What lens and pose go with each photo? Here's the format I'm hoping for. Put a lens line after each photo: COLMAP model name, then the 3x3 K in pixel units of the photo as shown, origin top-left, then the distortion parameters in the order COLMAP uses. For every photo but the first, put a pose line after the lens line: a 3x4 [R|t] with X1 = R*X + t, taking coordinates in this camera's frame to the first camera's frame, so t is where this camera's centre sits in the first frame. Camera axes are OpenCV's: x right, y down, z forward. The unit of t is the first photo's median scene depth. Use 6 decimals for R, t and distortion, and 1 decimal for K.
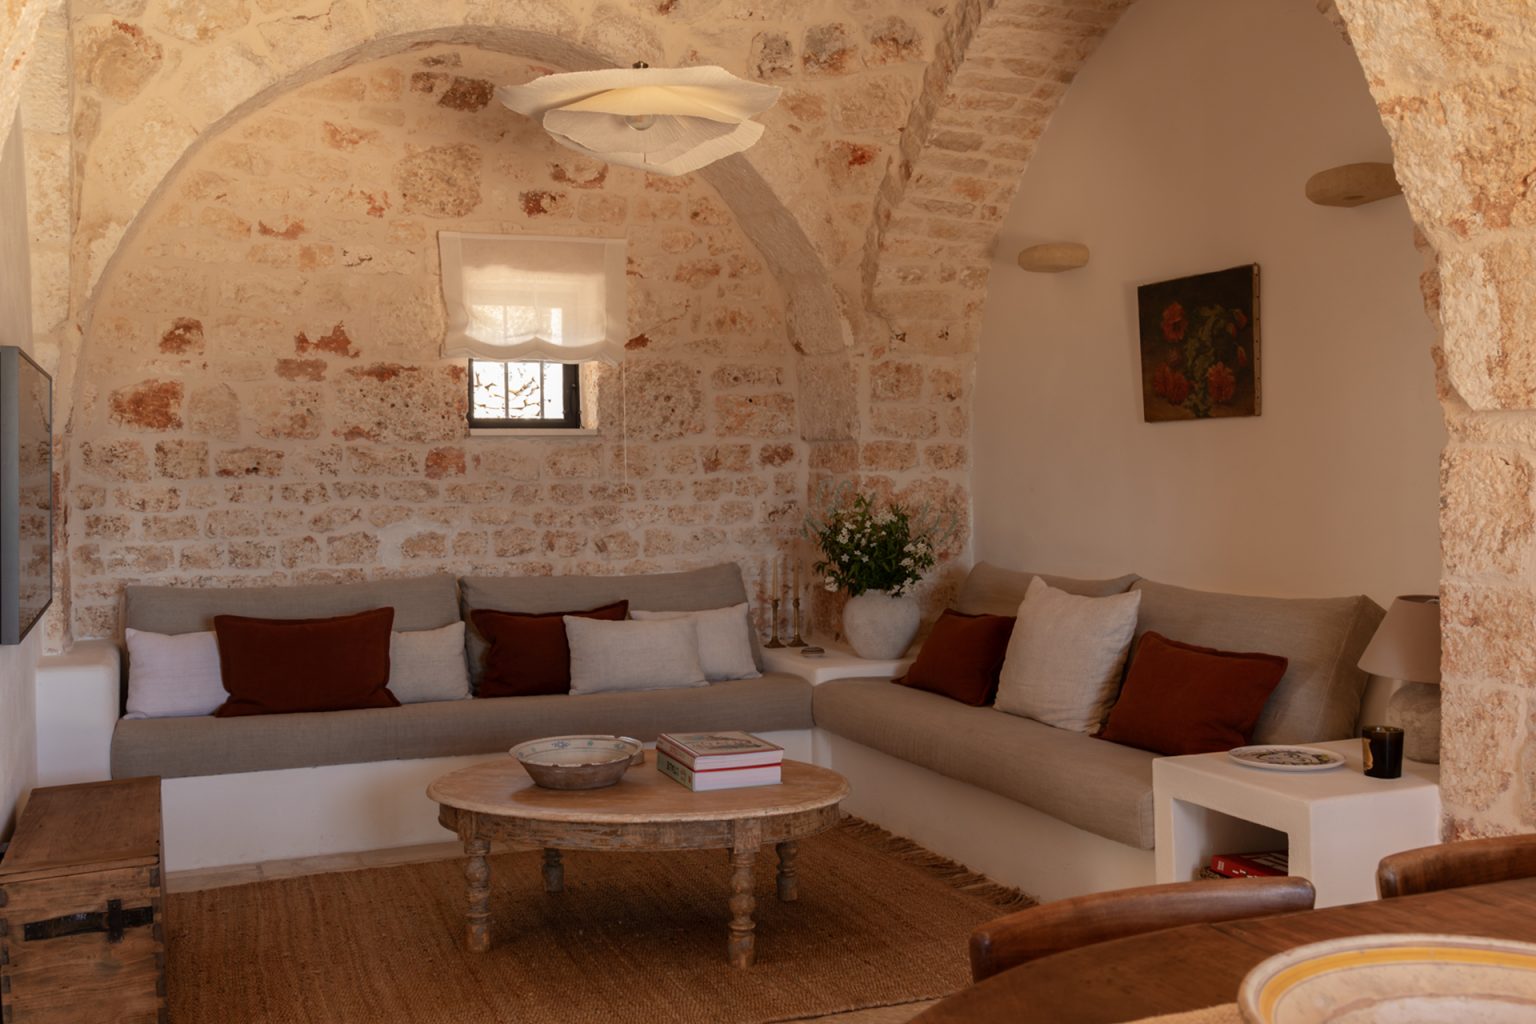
lens RADIAL K [[1476.4, 0, 765.2], [0, 1476.4, 510.2], [0, 0, 1]] dist [0.004421, 0.000000]
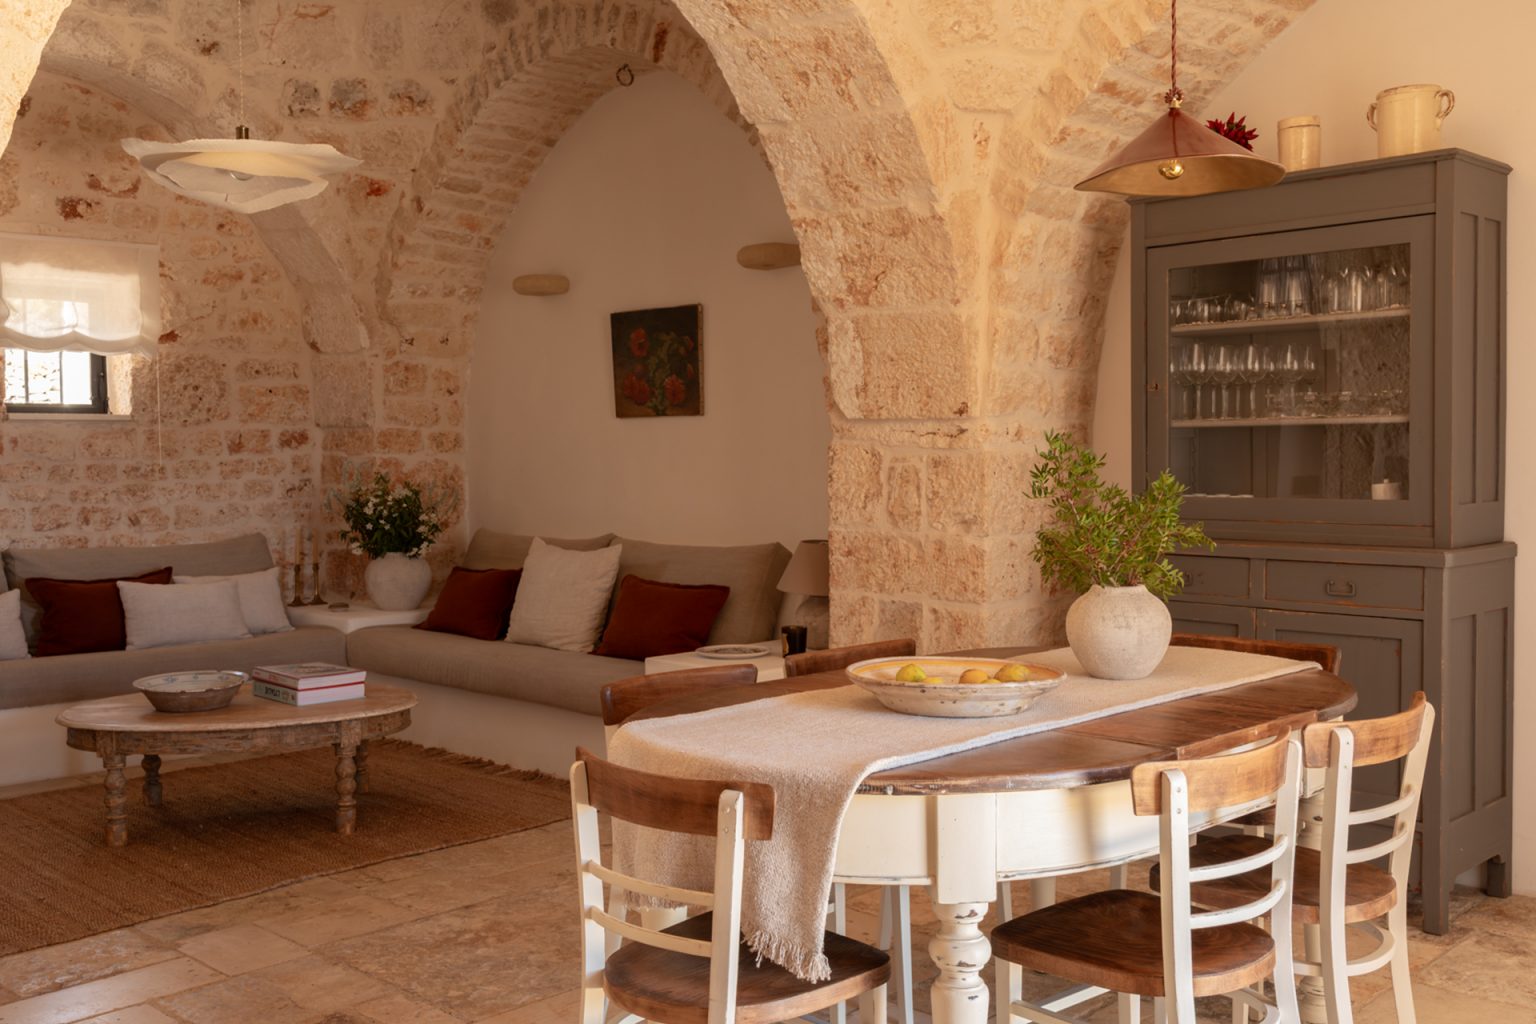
lens RADIAL K [[1476.4, 0, 767.4], [0, 1476.4, 510.1], [0, 0, 1]] dist [0.004421, 0.000000]
pose [[0.919316, -0.010982, 0.393367, -0.126519], [0.005611, 0.999875, 0.014802, 0.003326], [-0.393481, -0.011401, 0.919262, -0.238225]]
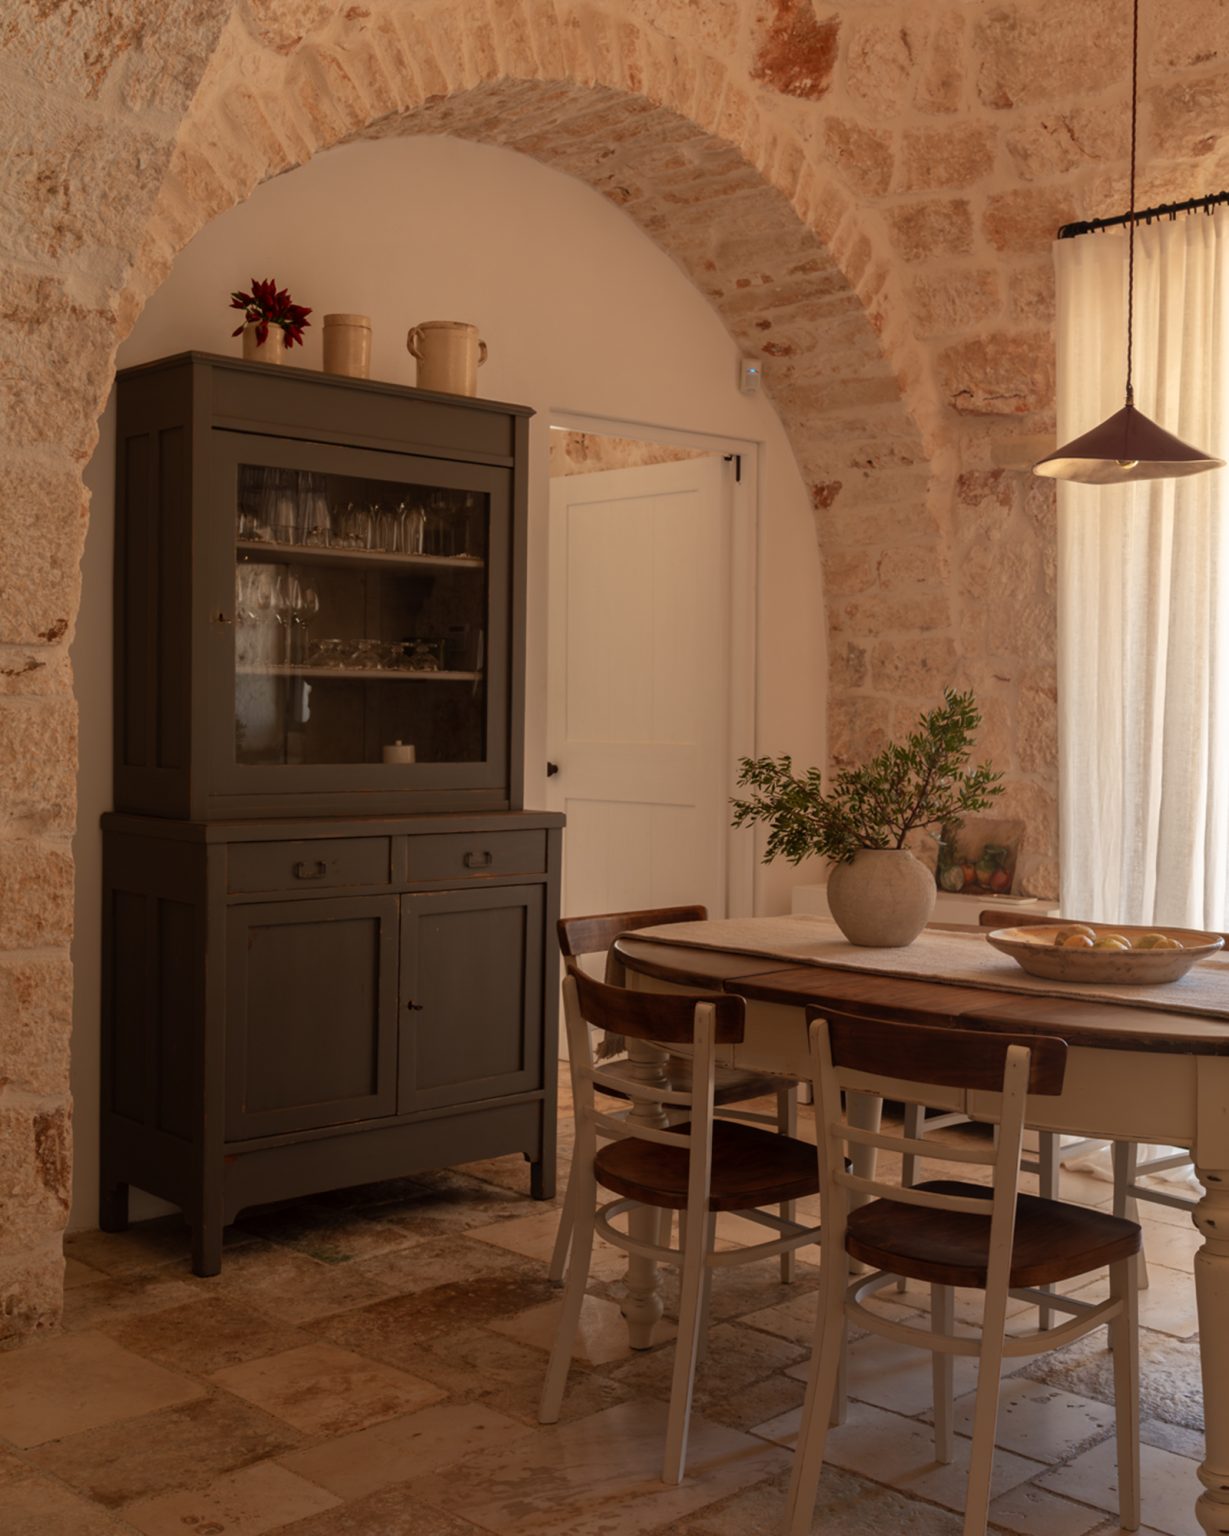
lens RADIAL K [[1758.3, 0, 614.7], [0, 1758.3, 763.9], [0, 0, 1]] dist [-0.000132, 0.000000]
pose [[-0.383741, -0.014834, 0.923322, -0.335891], [0.014895, 0.999641, 0.022251, -0.005436], [-0.923321, 0.022291, -0.383383, 0.561801]]
